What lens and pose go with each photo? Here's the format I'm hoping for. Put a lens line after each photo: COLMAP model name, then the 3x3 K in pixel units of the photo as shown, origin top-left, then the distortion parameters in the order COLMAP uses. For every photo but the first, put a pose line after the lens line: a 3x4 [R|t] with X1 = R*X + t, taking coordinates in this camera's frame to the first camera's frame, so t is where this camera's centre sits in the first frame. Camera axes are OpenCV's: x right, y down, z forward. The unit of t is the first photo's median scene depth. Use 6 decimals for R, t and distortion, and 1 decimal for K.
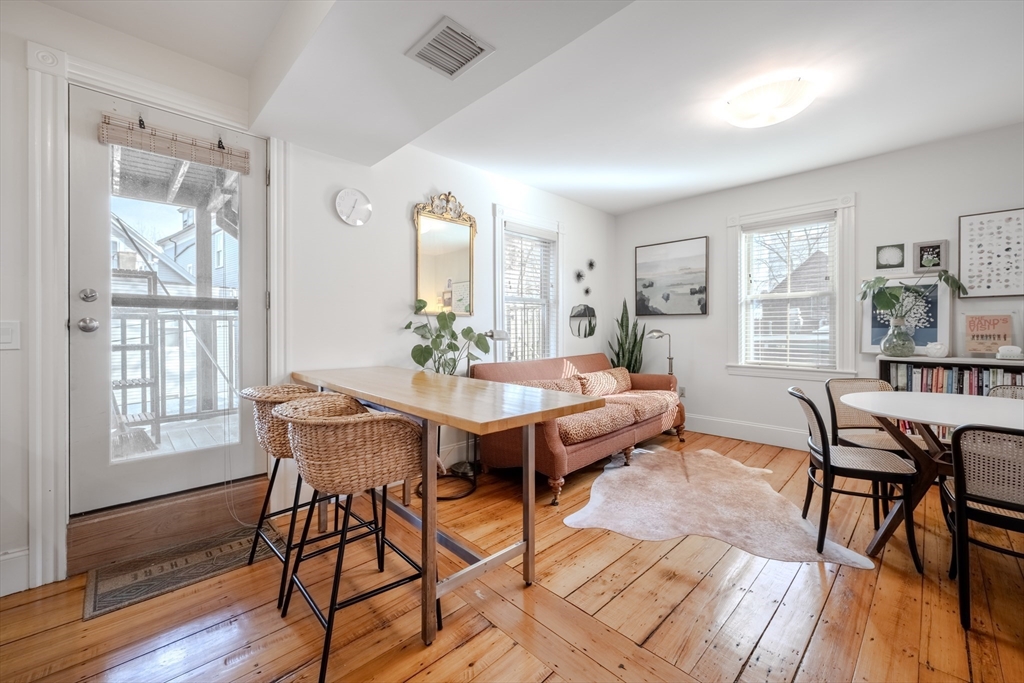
lens RADIAL K [[408.0, 0, 521.4], [0, 408.0, 329.9], [0, 0, 1]] dist [0.000484, 0.000945]
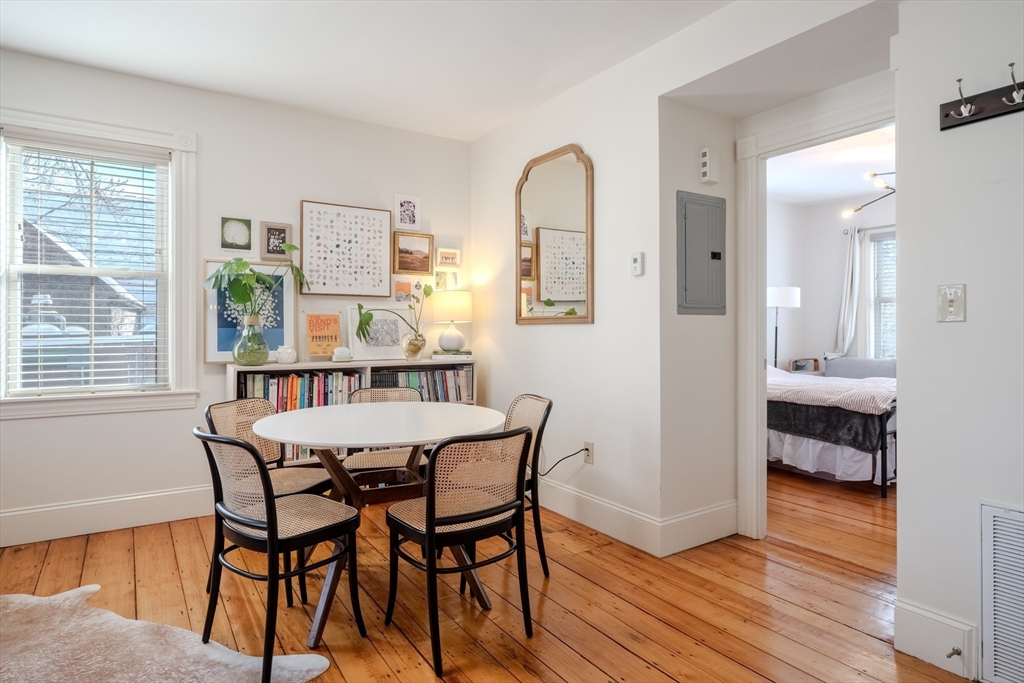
lens RADIAL K [[585.1, 0, 479.1], [0, 585.1, 328.8], [0, 0, 1]] dist [-0.003891, 0.003299]
pose [[0.223778, 0.004243, 0.974631, -0.048094], [0.001560, 0.999988, -0.004712, 0.002448], [-0.974639, 0.002575, 0.223769, 0.340890]]
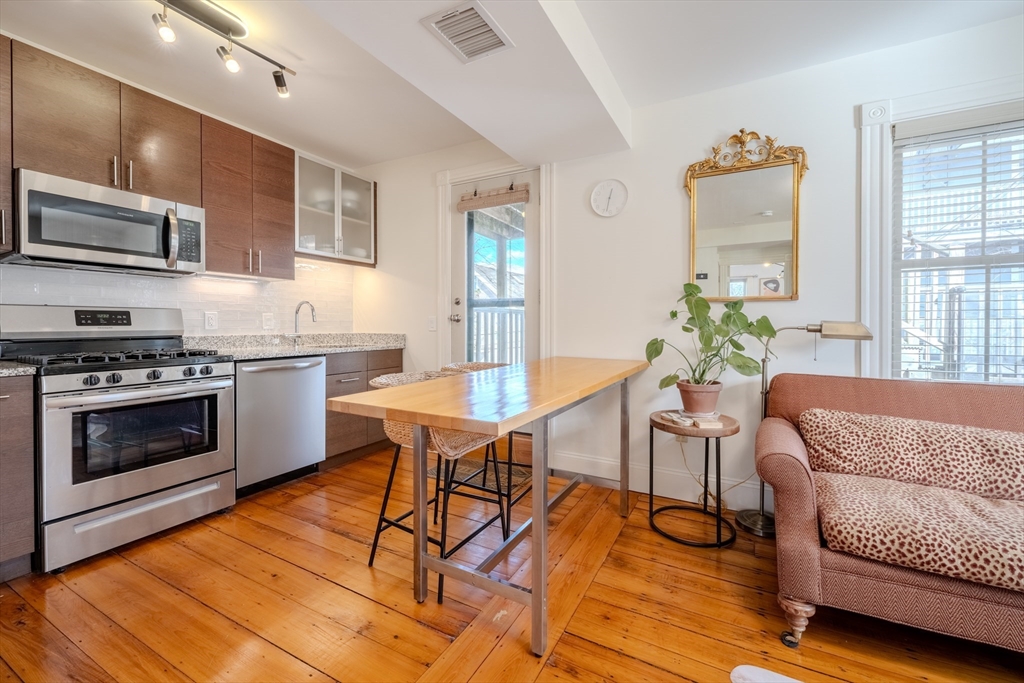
lens RADIAL K [[408.0, 0, 520.7], [0, 408.0, 326.8], [0, 0, 1]] dist [0.000484, 0.000945]
pose [[0.302645, 0.004965, -0.953090, 0.451080], [-0.003521, 0.999985, 0.004092, 0.010865], [0.953097, 0.002118, 0.302658, 0.470610]]
